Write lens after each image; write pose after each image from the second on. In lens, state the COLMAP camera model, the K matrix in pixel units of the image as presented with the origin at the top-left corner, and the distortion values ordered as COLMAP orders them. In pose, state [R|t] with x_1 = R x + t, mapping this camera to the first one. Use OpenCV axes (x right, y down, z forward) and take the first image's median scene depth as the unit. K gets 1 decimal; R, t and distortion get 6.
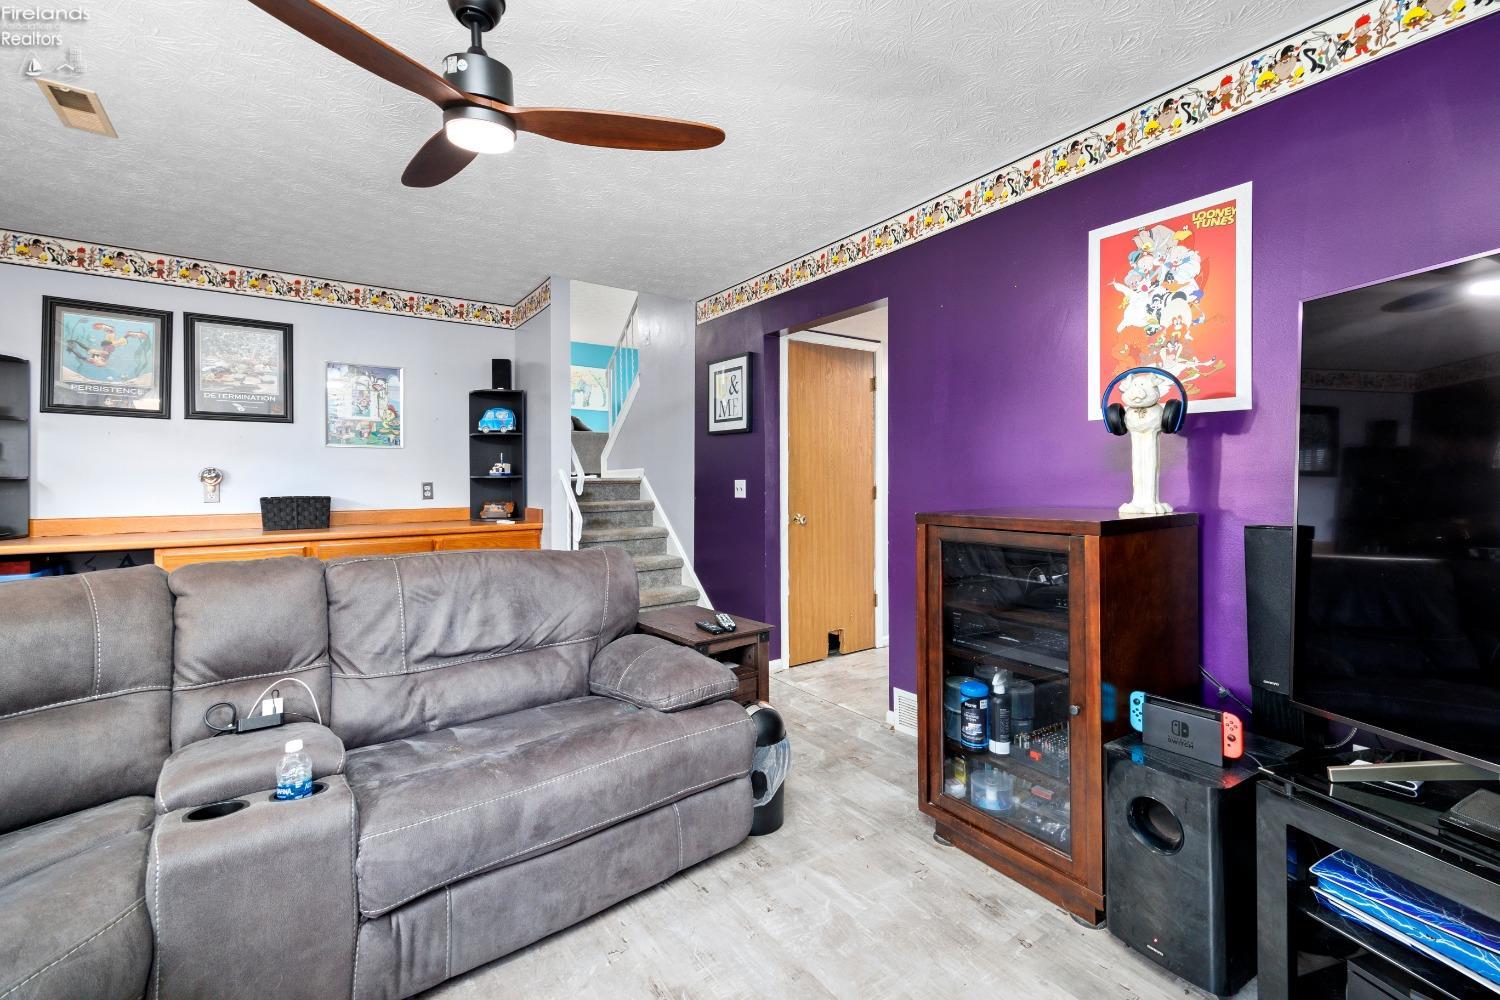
lens RADIAL K [[645.2, 0, 761.0], [0, 645.2, 486.4], [0, 0, 1]] dist [0.007820, -0.001221]
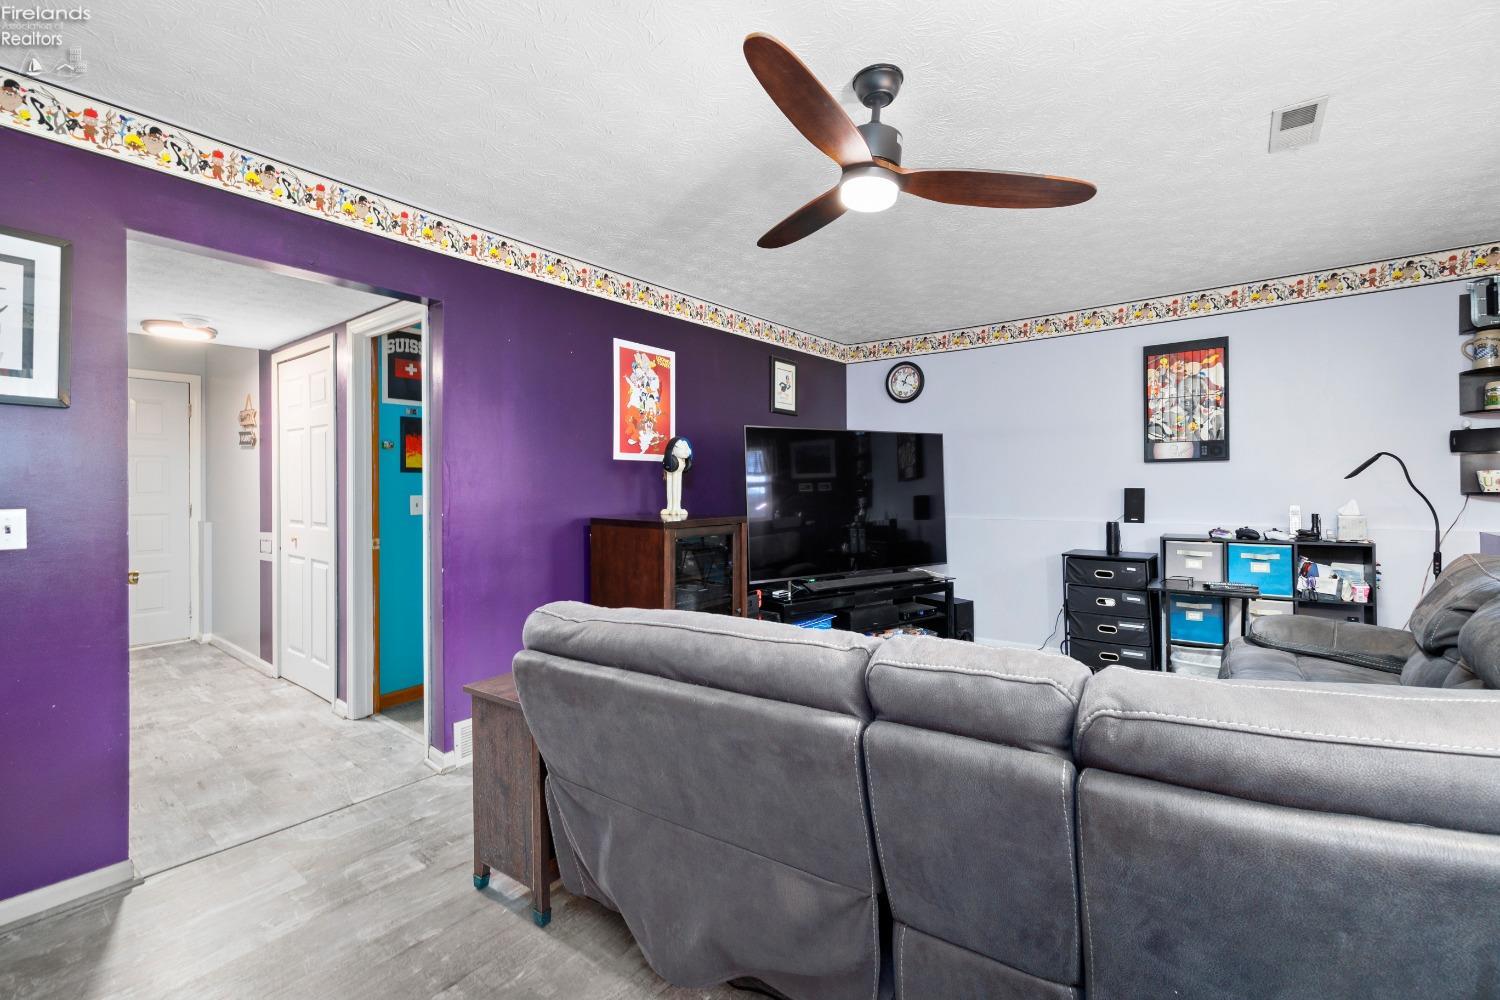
lens RADIAL K [[645.2, 0, 747.0], [0, 645.2, 487.6], [0, 0, 1]] dist [0.007820, -0.001221]
pose [[-0.259408, 0.011253, 0.965702, -0.723491], [0.019984, 0.999781, -0.006282, -0.012816], [-0.965561, 0.017669, -0.259576, 0.745824]]
